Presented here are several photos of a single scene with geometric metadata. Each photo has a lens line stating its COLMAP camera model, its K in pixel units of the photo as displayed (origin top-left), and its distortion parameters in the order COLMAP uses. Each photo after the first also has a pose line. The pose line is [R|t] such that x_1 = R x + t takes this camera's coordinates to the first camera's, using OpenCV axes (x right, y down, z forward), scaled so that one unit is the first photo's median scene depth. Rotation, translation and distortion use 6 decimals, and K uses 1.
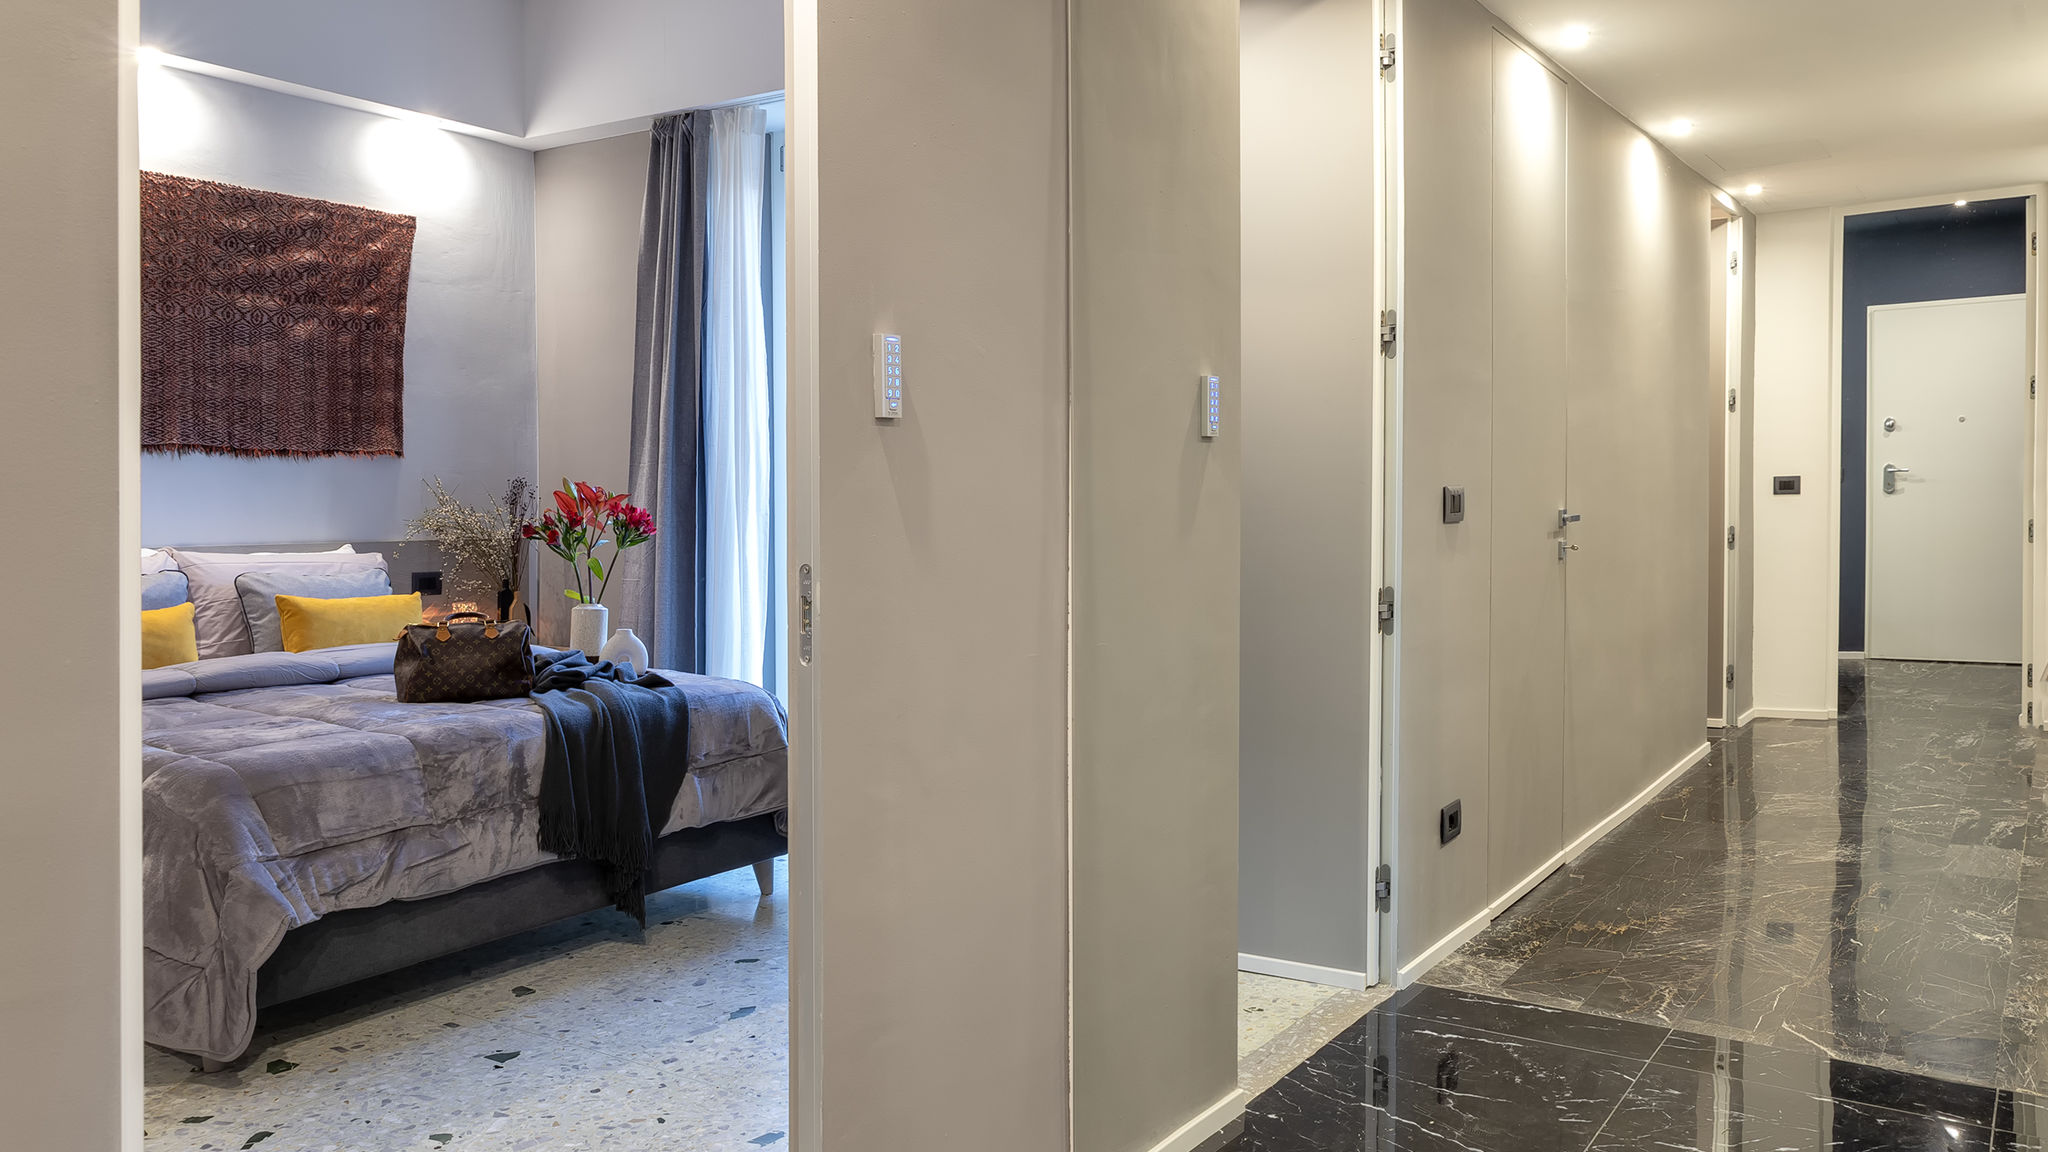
lens RADIAL K [[1315.2, 0, 1024.9], [0, 1315.2, 509.7], [0, 0, 1]] dist [0.002232, 0.000648]
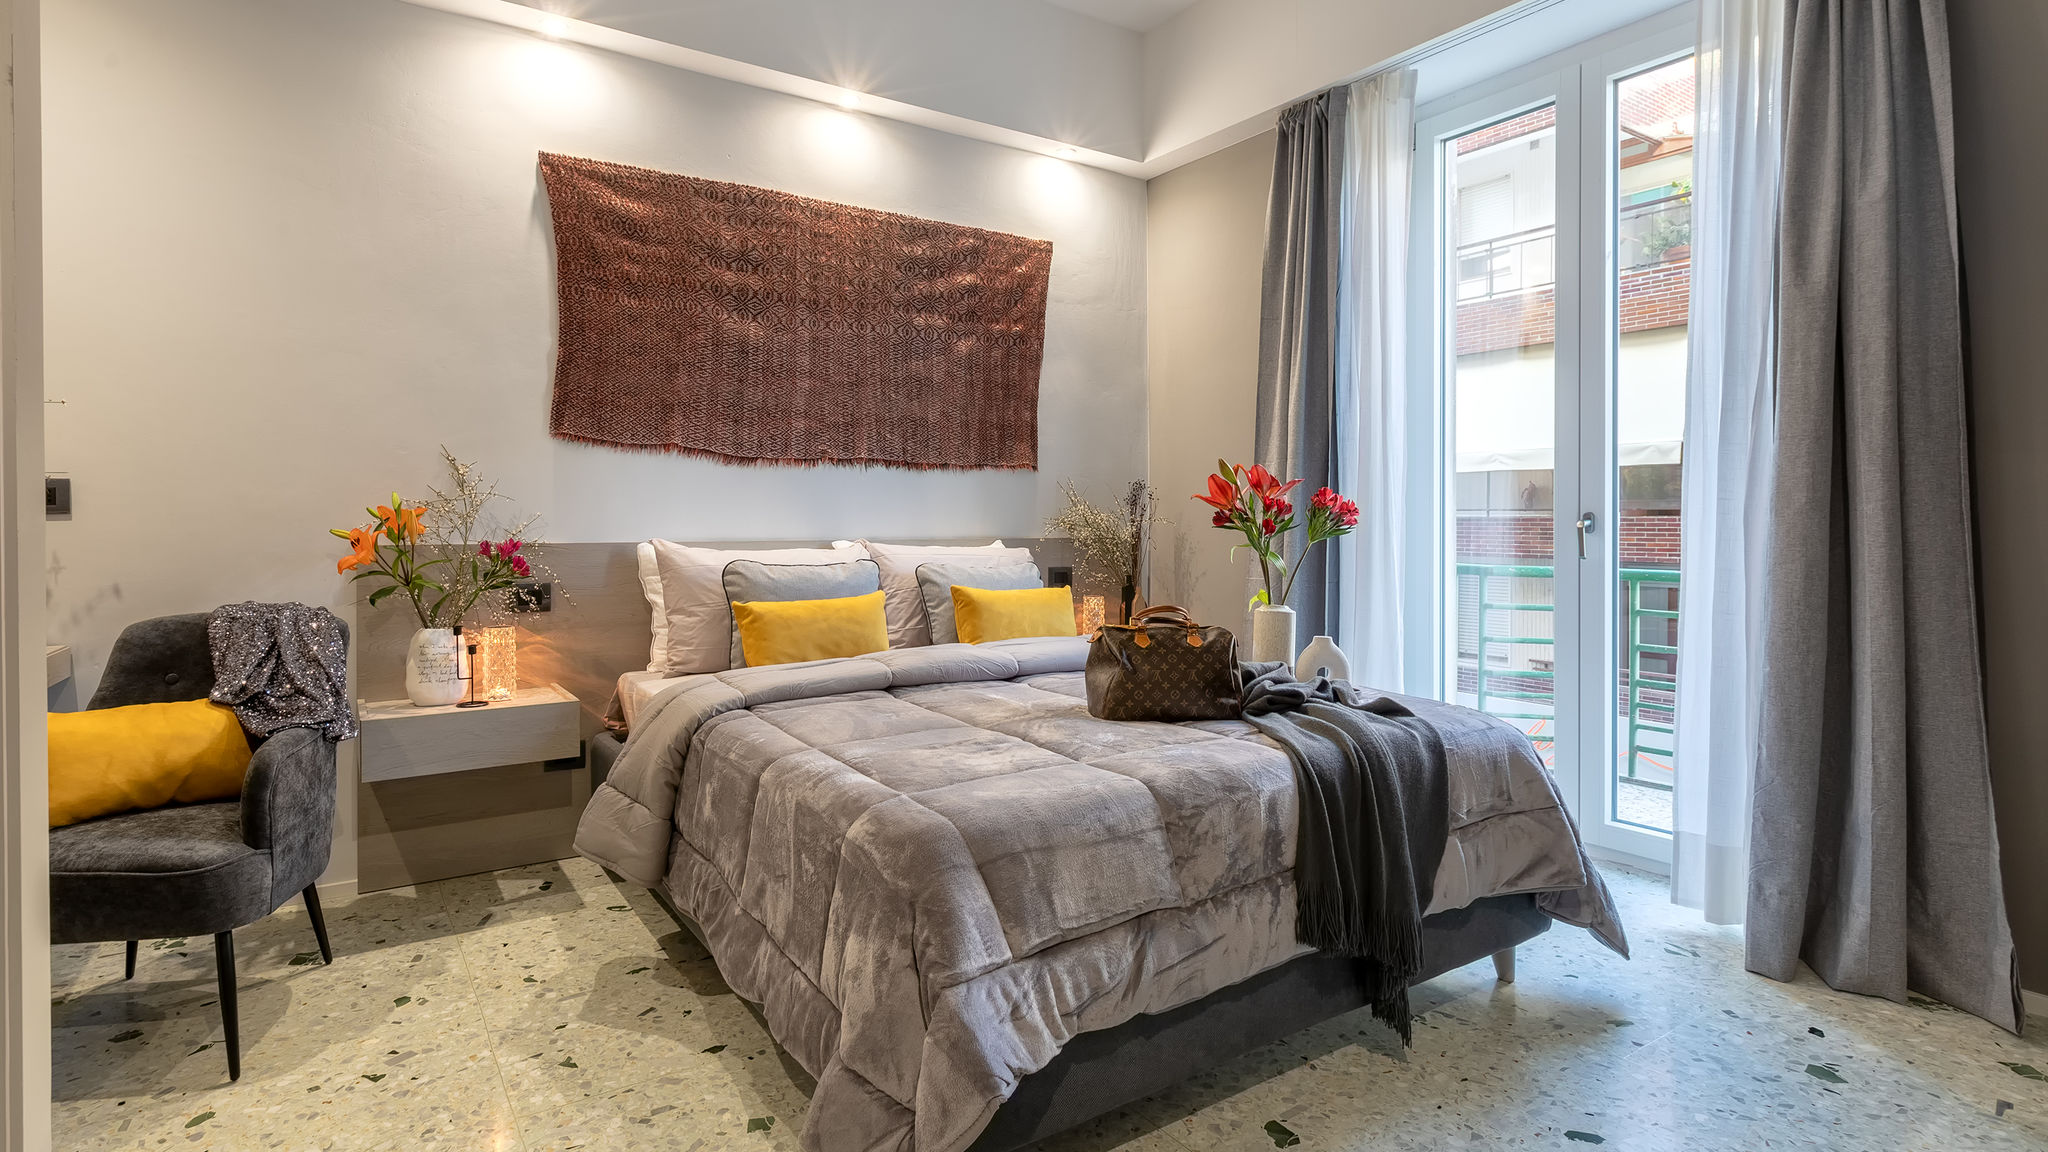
lens RADIAL K [[1022.4, 0, 1021.2], [0, 1022.4, 528.5], [0, 0, 1]] dist [0.001268, -0.000309]
pose [[0.915740, 0.004152, -0.401749, -0.245502], [-0.002627, 0.999987, 0.004347, 0.020526], [0.401762, -0.002925, 0.915739, 0.357921]]
